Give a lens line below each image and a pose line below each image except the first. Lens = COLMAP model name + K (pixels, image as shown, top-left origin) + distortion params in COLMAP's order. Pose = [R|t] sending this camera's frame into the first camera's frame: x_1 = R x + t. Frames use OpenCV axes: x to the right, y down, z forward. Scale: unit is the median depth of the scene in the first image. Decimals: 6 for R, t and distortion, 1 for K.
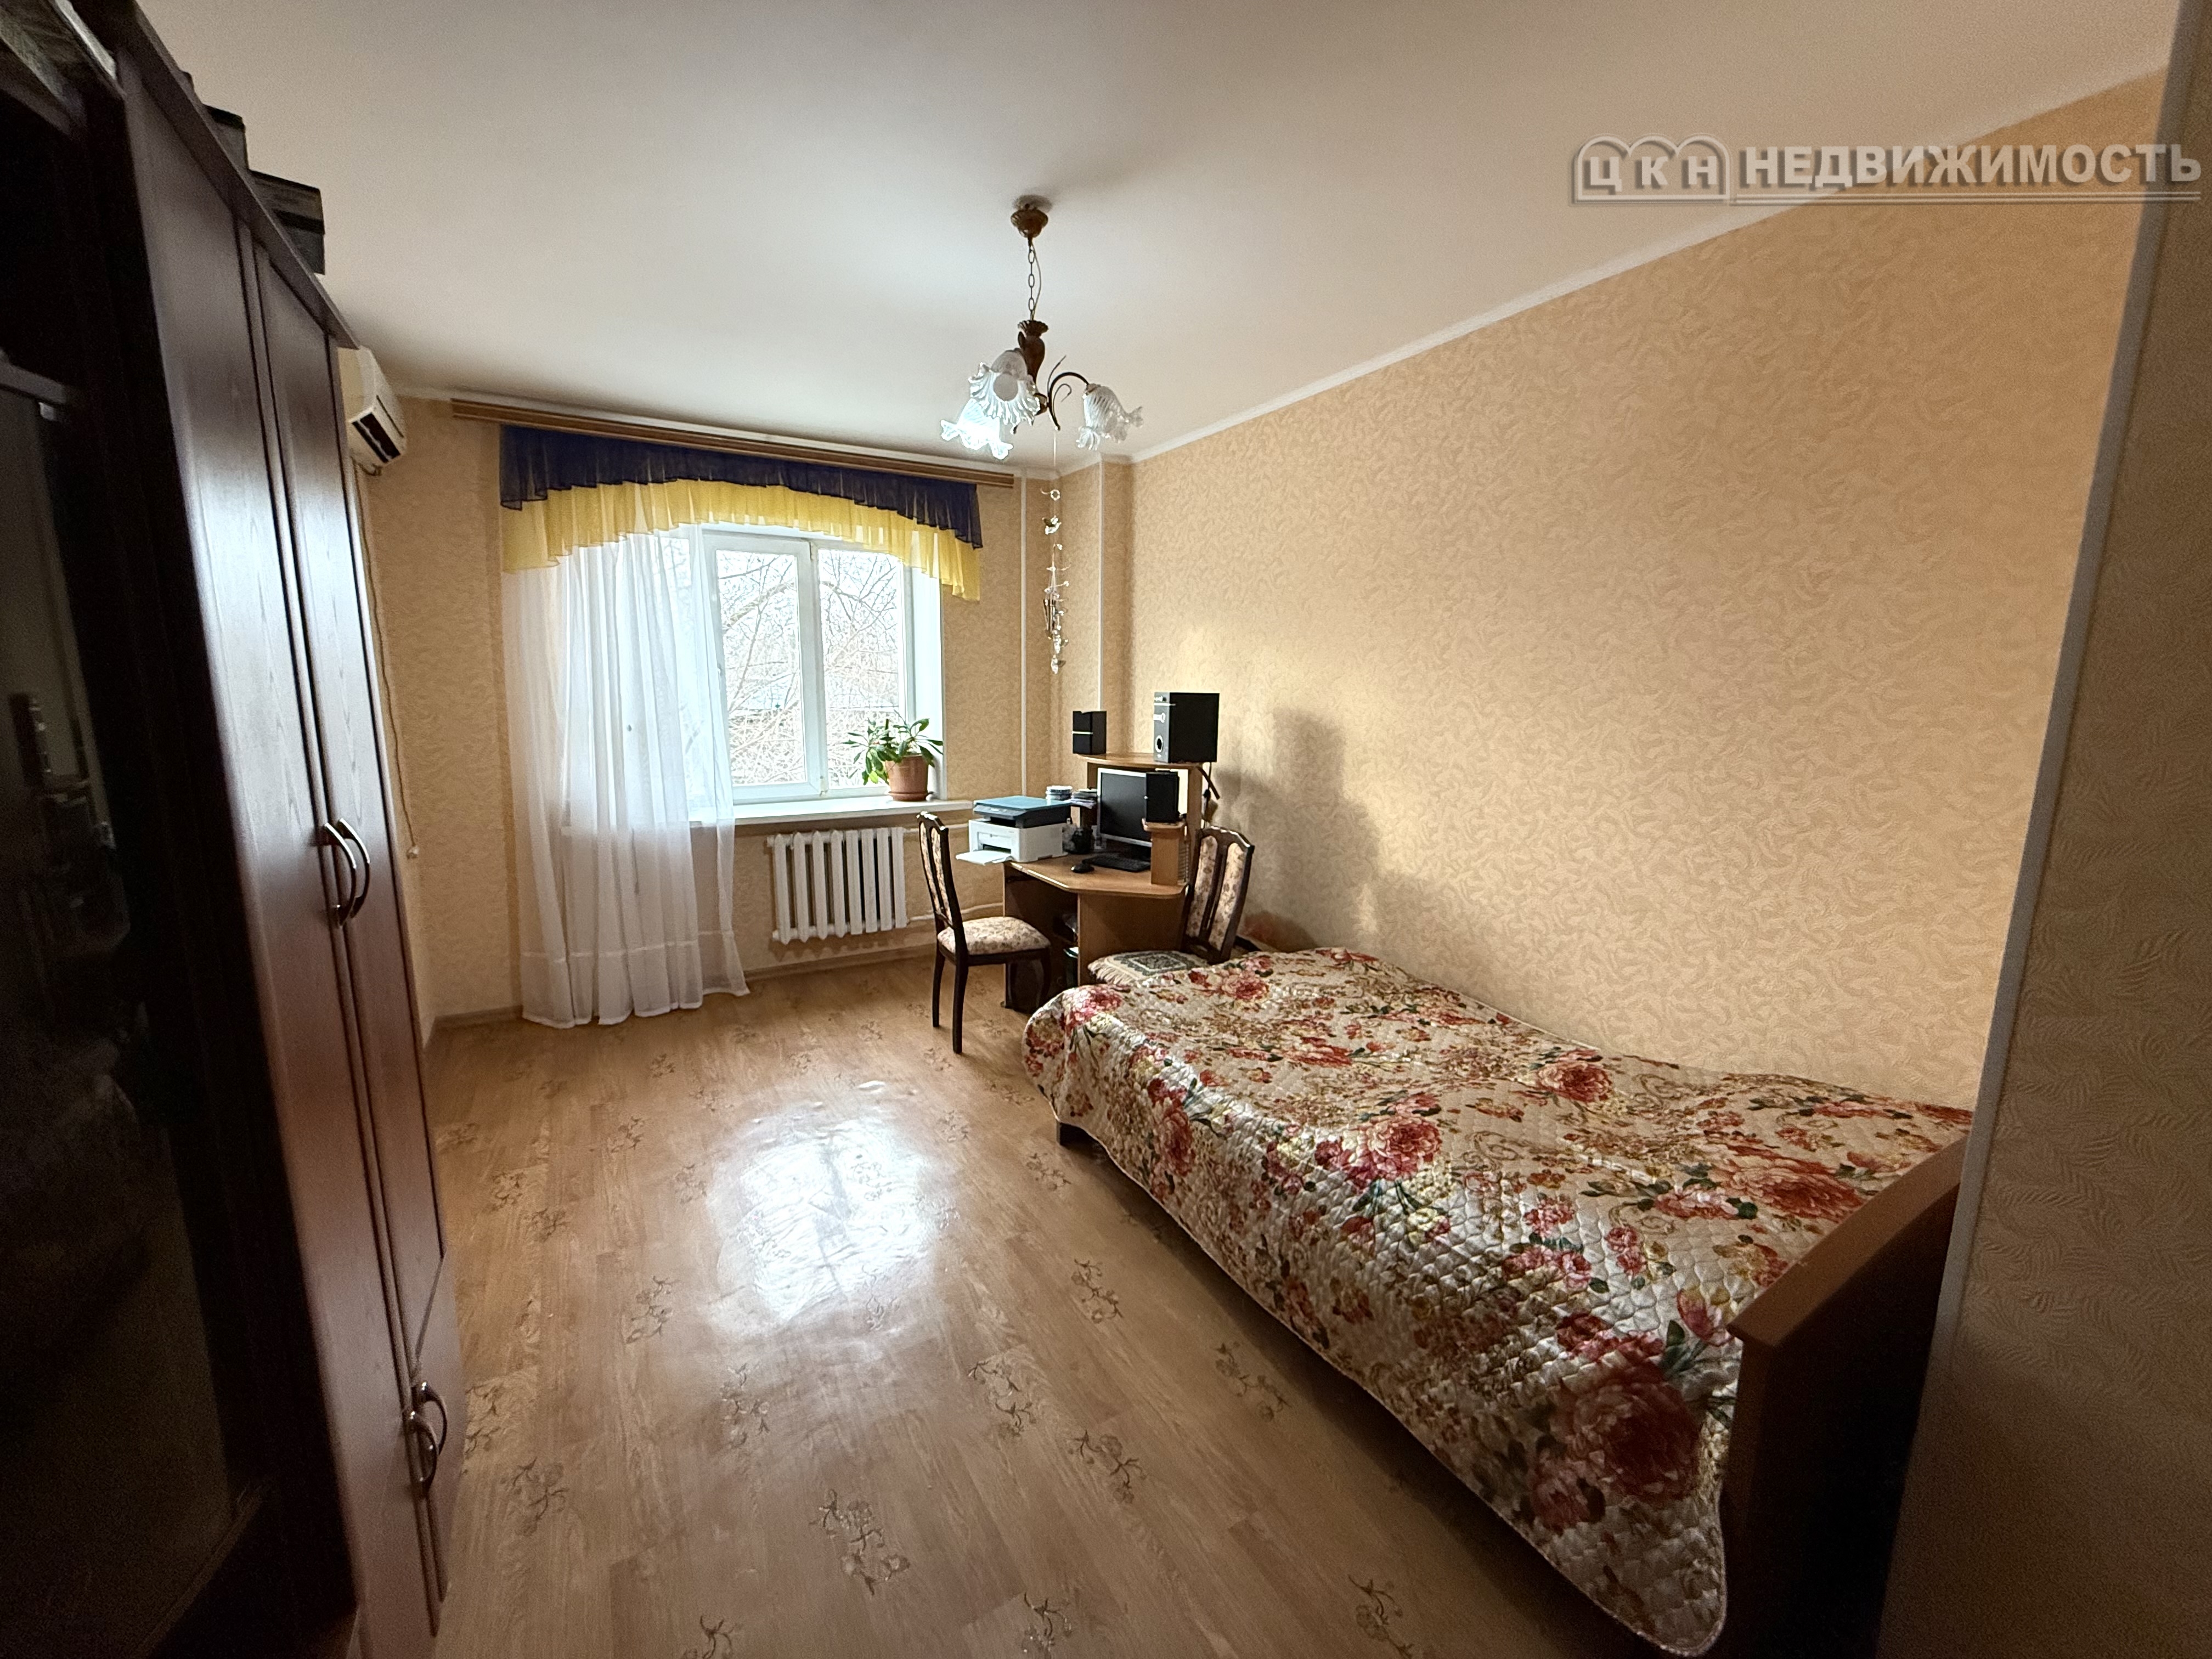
lens RADIAL K [[884.0, 0, 1098.5], [0, 884.0, 829.3], [0, 0, 1]] dist [0.000724, -0.000331]
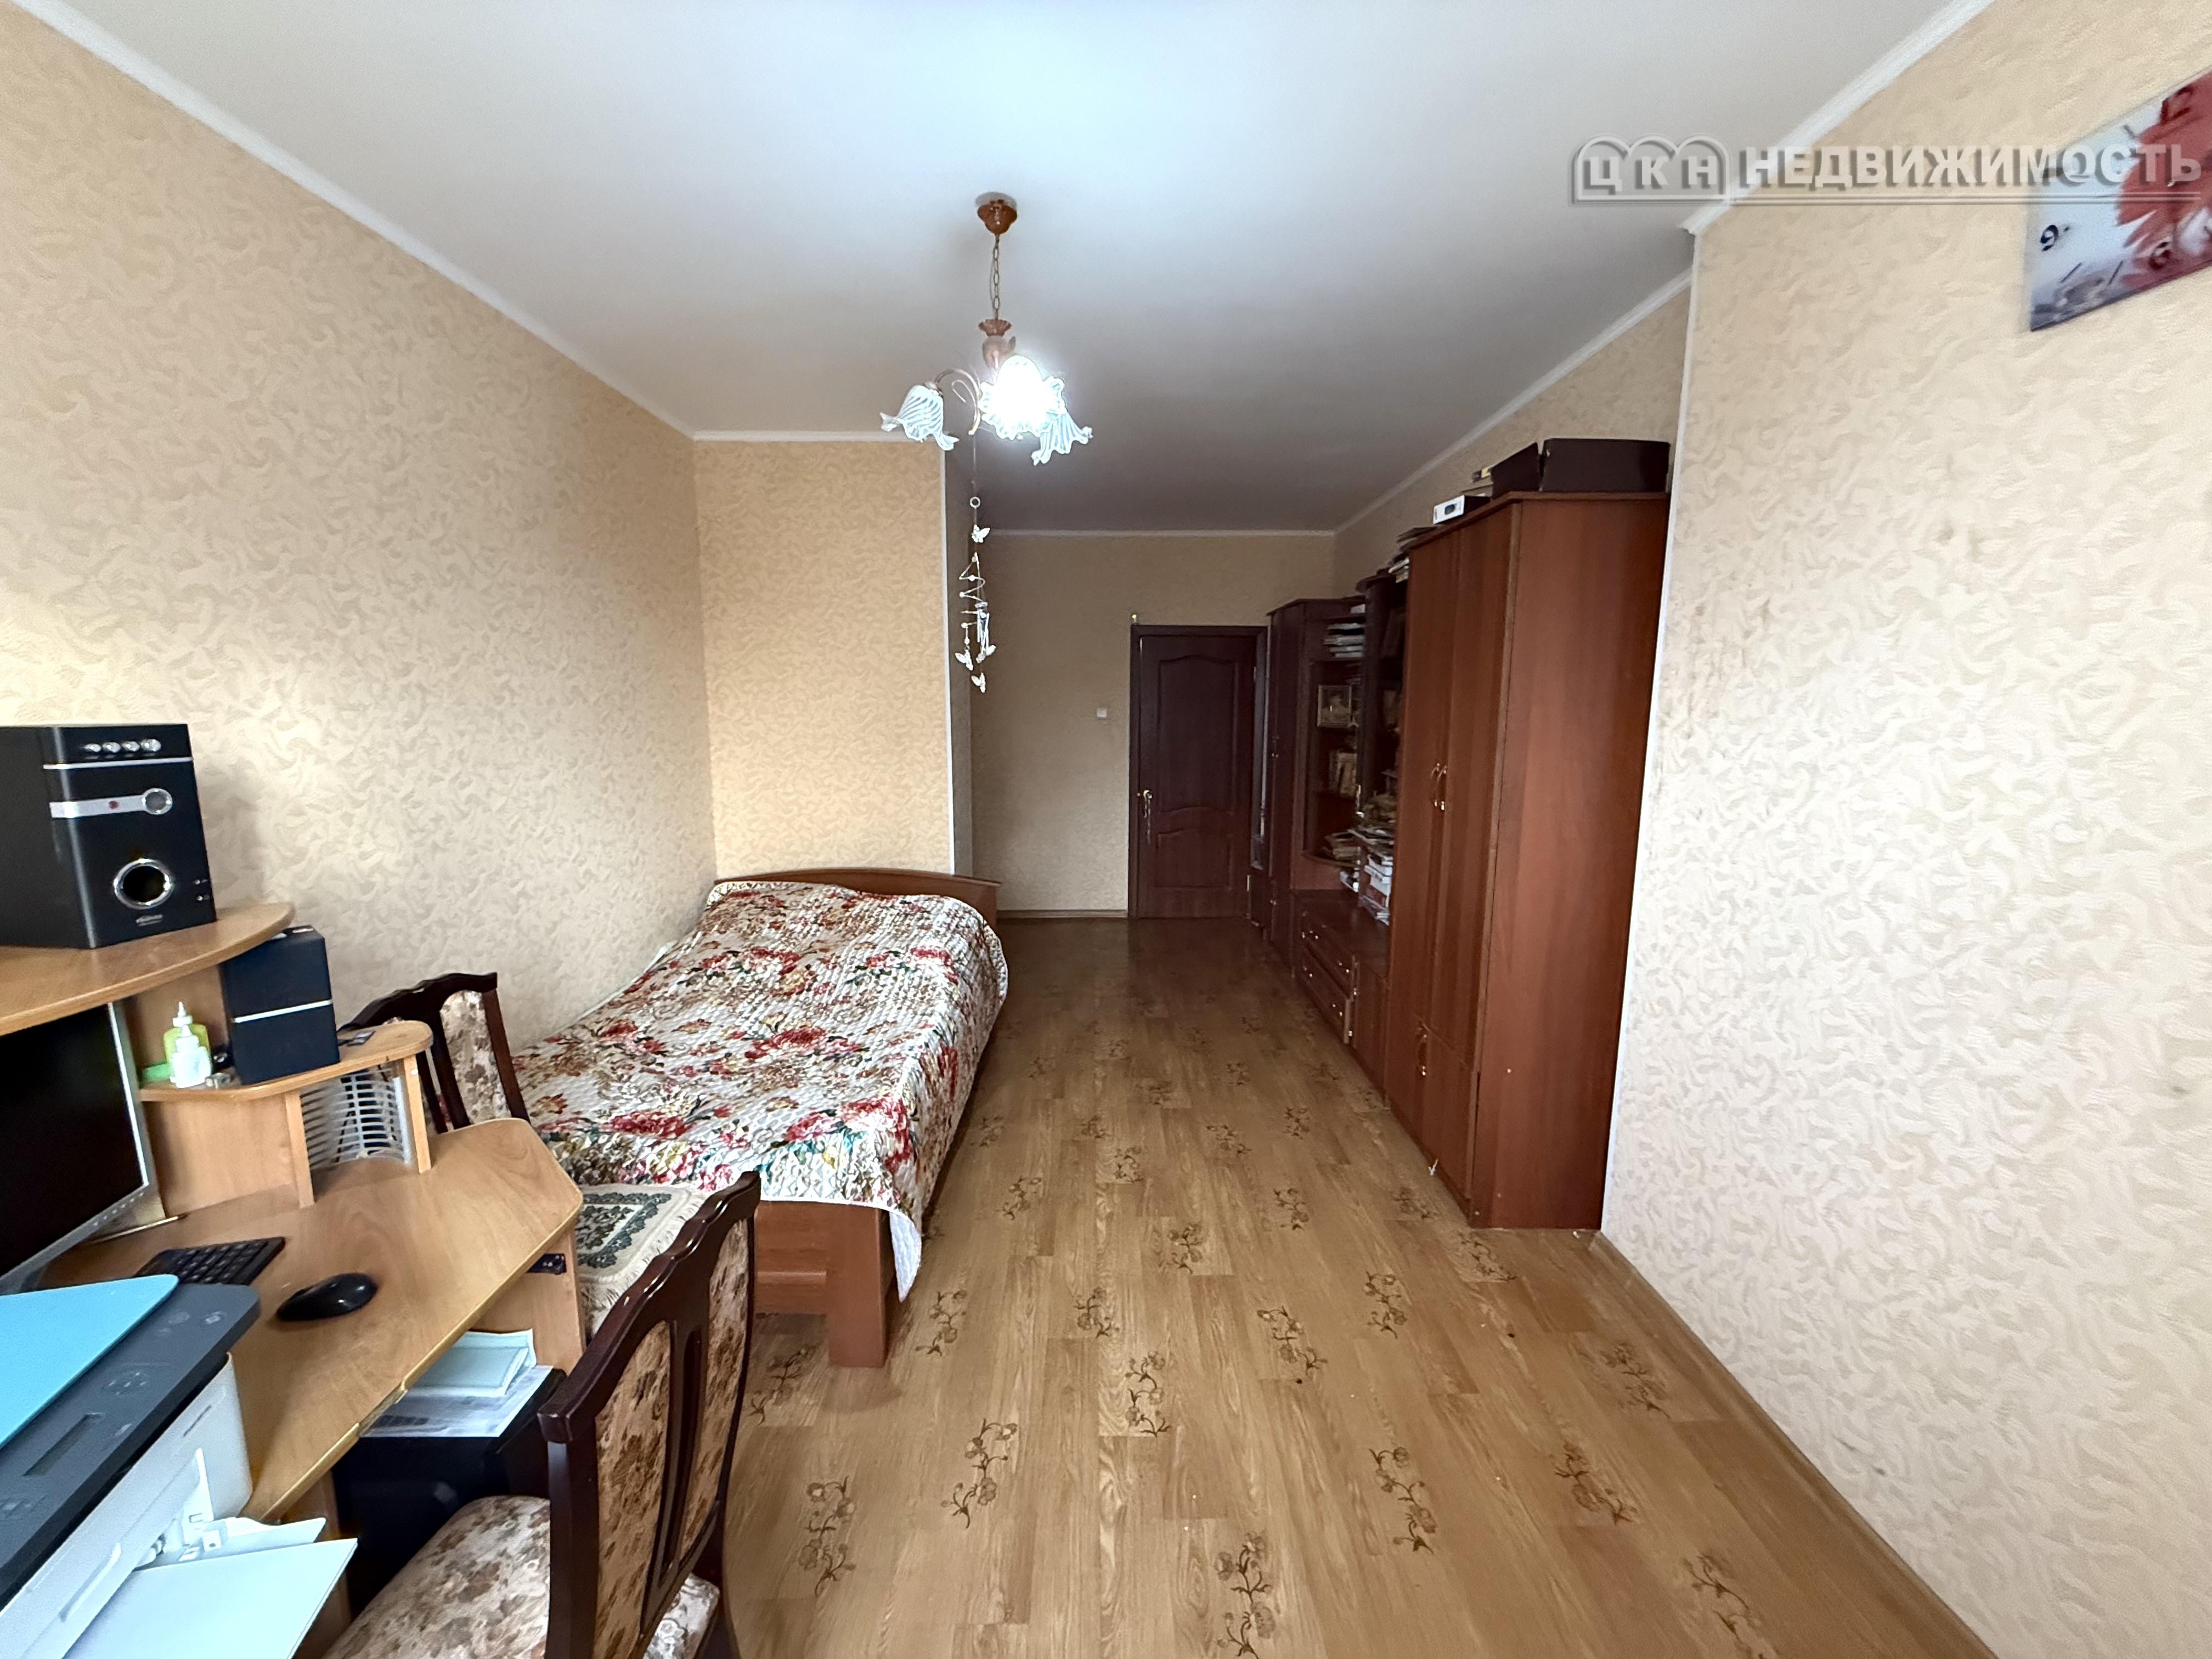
lens RADIAL K [[884.0, 0, 1101.9], [0, 884.0, 832.6], [0, 0, 1]] dist [0.000724, -0.000331]
pose [[-0.868253, -0.085376, 0.488721, -0.434074], [0.069589, 0.954385, 0.290356, -0.202669], [-0.491217, 0.286112, -0.822706, 1.193303]]
